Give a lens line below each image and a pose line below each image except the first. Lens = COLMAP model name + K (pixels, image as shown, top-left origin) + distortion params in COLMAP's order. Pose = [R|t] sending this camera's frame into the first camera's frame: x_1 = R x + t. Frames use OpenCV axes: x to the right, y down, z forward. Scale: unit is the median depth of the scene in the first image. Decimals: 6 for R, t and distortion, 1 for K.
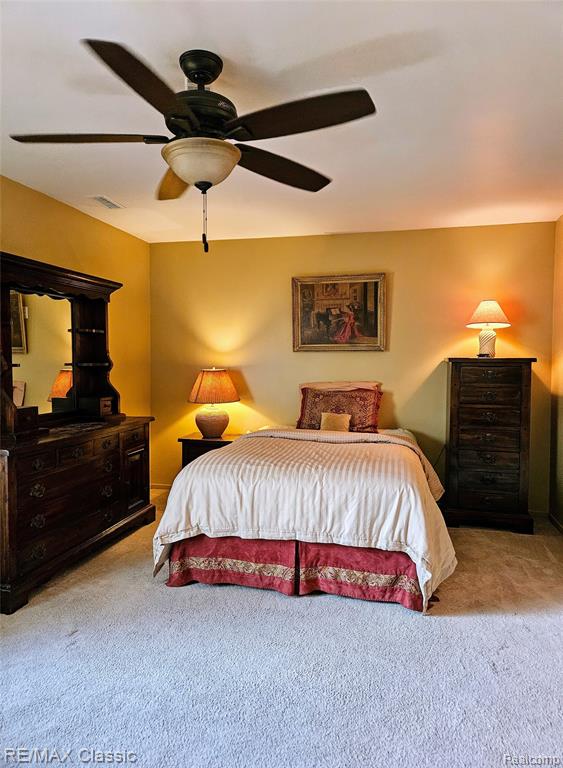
lens RADIAL K [[519.8, 0, 275.8], [0, 519.8, 374.6], [0, 0, 1]] dist [0.040922, -0.014510]
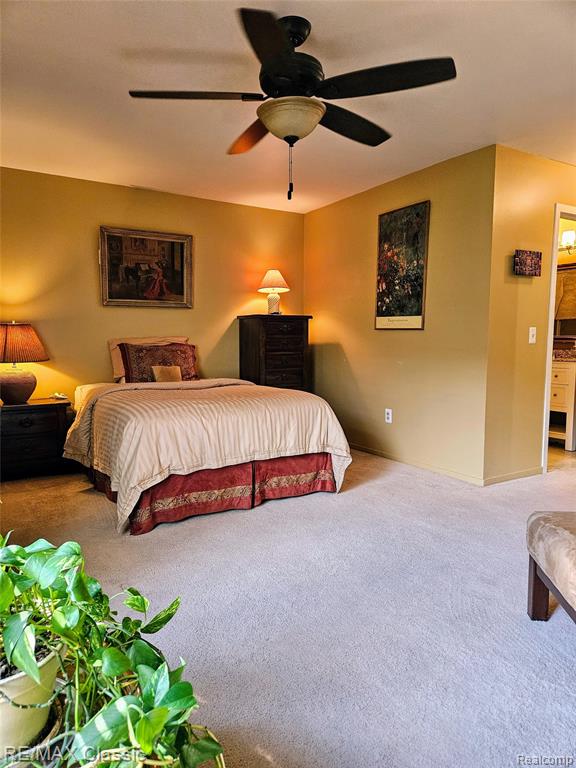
lens RADIAL K [[520.4, 0, 288.8], [0, 520.4, 389.7], [0, 0, 1]] dist [0.047489, -0.022553]
pose [[0.689594, -0.075831, 0.720215, -0.526378], [0.023361, 0.996314, 0.082534, 0.045754], [-0.723819, -0.040090, 0.688824, 0.103160]]
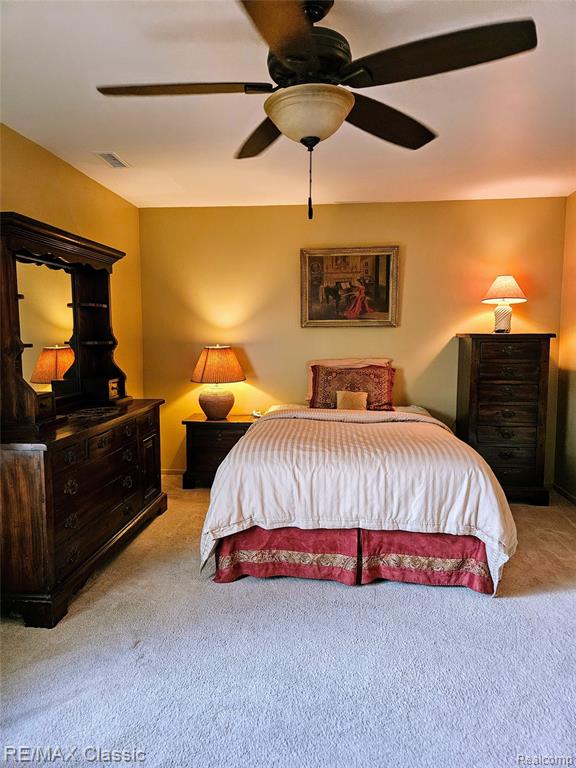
lens RADIAL K [[520.4, 0, 277.6], [0, 520.4, 373.4], [0, 0, 1]] dist [0.047489, -0.022553]
pose [[0.991484, -0.013784, 0.129500, -0.162935], [0.007402, 0.998740, 0.049633, -0.009320], [-0.130021, -0.048251, 0.990336, 0.063188]]
